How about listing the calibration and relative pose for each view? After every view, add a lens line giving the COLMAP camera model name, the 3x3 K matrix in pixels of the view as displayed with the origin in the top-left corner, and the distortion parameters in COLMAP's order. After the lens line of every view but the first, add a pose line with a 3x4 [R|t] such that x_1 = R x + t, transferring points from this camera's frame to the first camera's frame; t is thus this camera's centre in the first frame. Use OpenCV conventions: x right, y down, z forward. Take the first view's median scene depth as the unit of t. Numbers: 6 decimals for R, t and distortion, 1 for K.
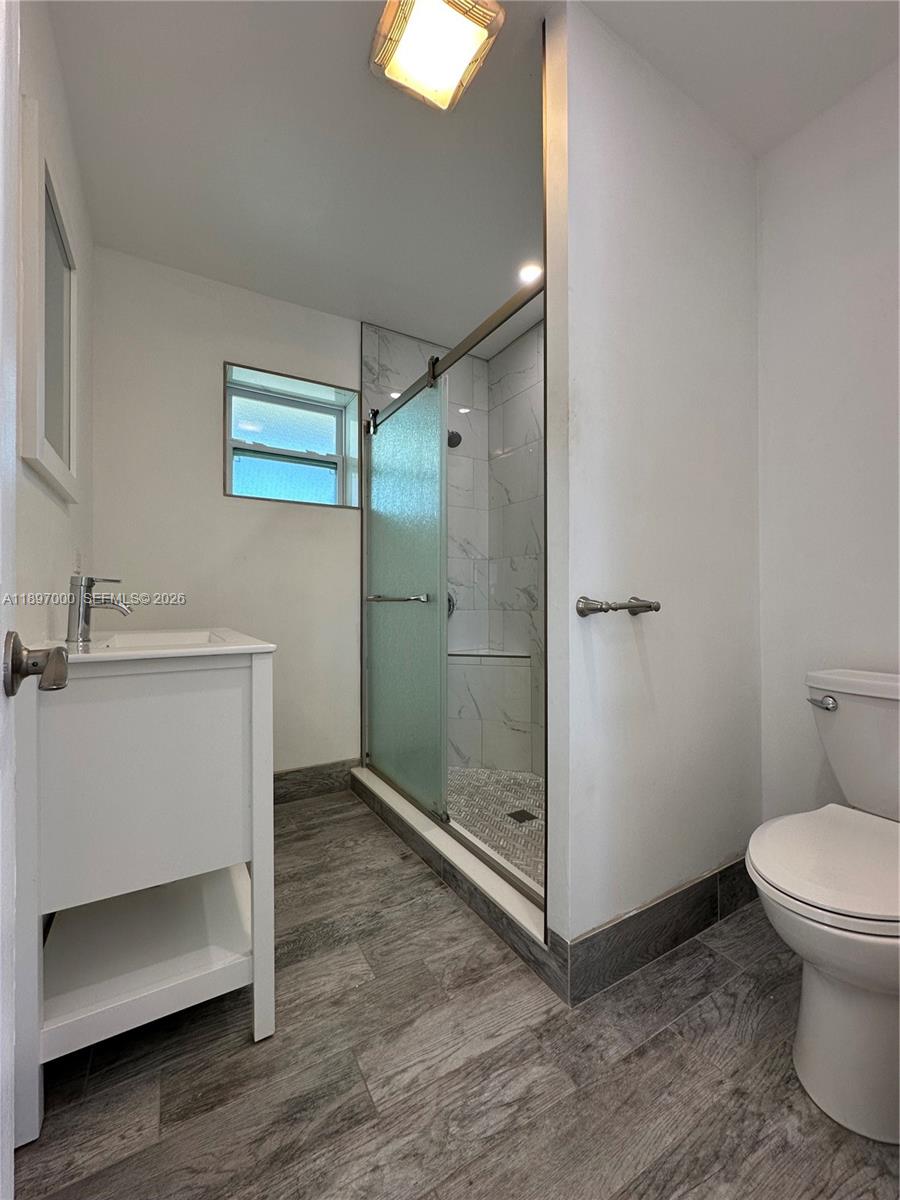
lens RADIAL K [[478.4, 0, 451.7], [0, 478.4, 600.0], [0, 0, 1]] dist [-0.003124, 0.000374]
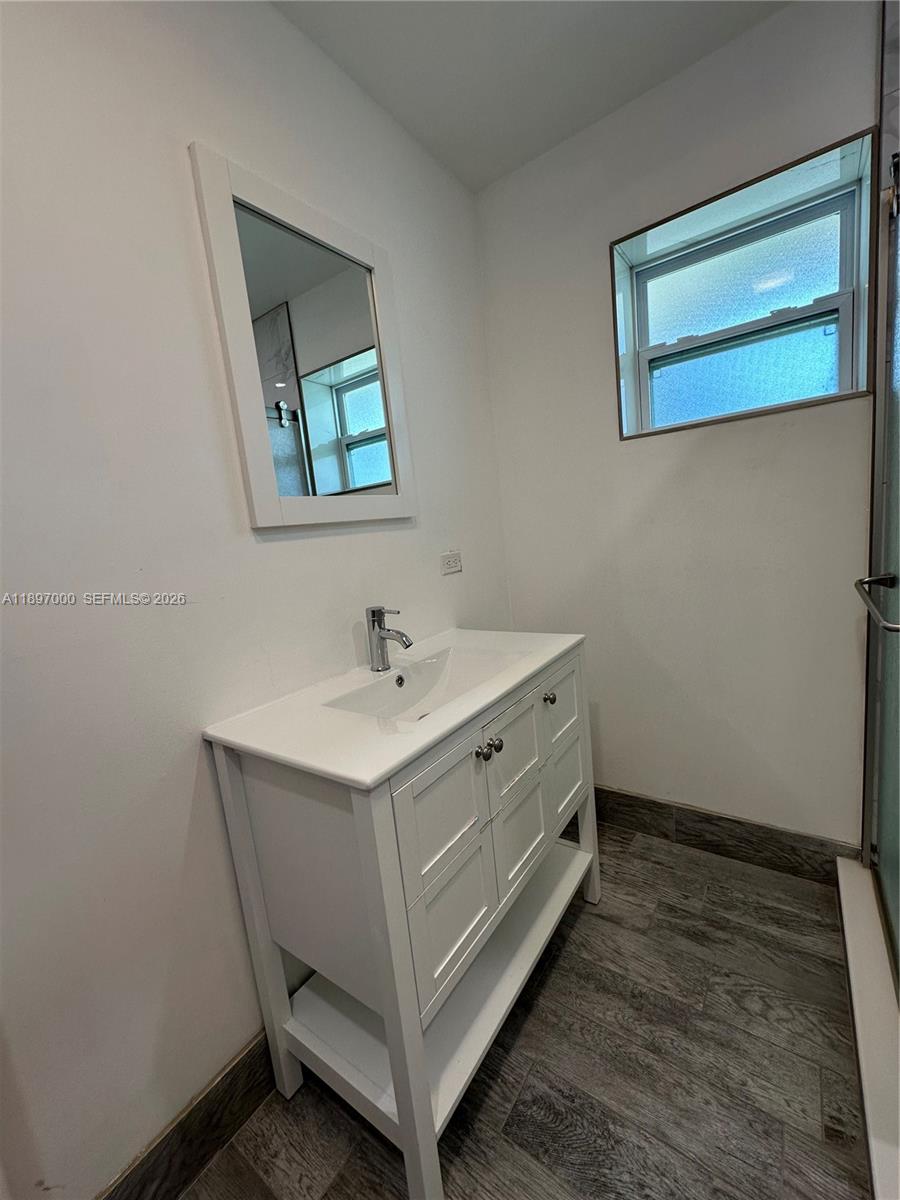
lens RADIAL K [[478.4, 0, 449.5], [0, 478.4, 601.8], [0, 0, 1]] dist [-0.003124, 0.000374]
pose [[0.401037, 0.097091, -0.910902, 0.119293], [0.105853, 0.982795, 0.151357, -0.113155], [0.909925, -0.157122, 0.383860, 0.431983]]
